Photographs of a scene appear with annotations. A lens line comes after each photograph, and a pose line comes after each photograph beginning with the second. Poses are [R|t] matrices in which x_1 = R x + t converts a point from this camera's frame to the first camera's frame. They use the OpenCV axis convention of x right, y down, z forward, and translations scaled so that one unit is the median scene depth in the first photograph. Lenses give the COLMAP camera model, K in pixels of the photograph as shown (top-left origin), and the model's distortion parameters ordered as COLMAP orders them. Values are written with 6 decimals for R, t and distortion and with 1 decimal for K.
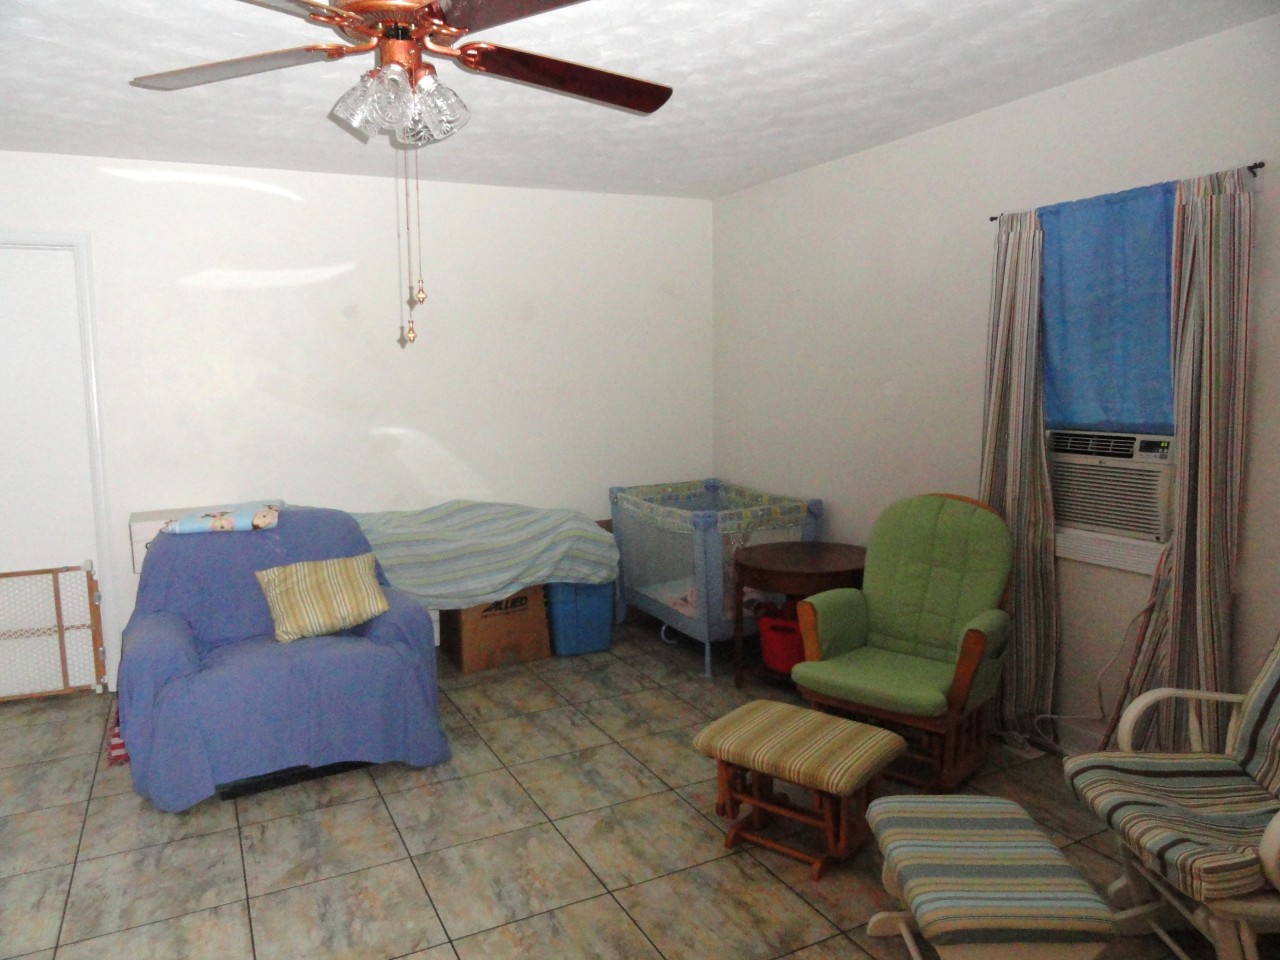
lens RADIAL K [[890.3, 0, 640.0], [0, 890.3, 480.0], [0, 0, 1]] dist [-0.003872, 0.001766]
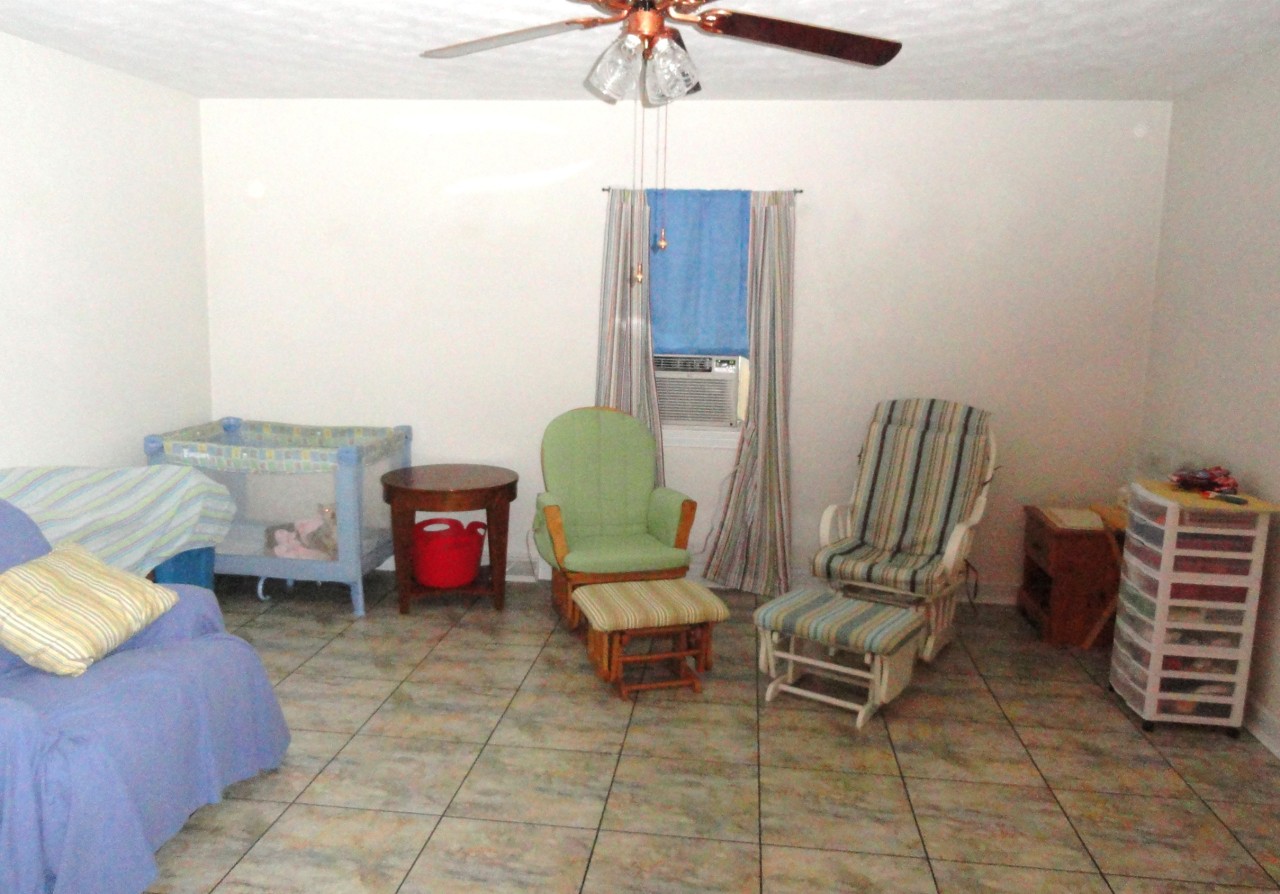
lens RADIAL K [[956.0, 0, 640.0], [0, 956.0, 447.0], [0, 0, 1]] dist [-0.003341, 0.001331]
pose [[0.551490, -0.098144, 0.828388, -0.834961], [0.067171, 0.995055, 0.073172, -0.024776], [-0.831473, 0.015290, 0.555355, 0.222317]]
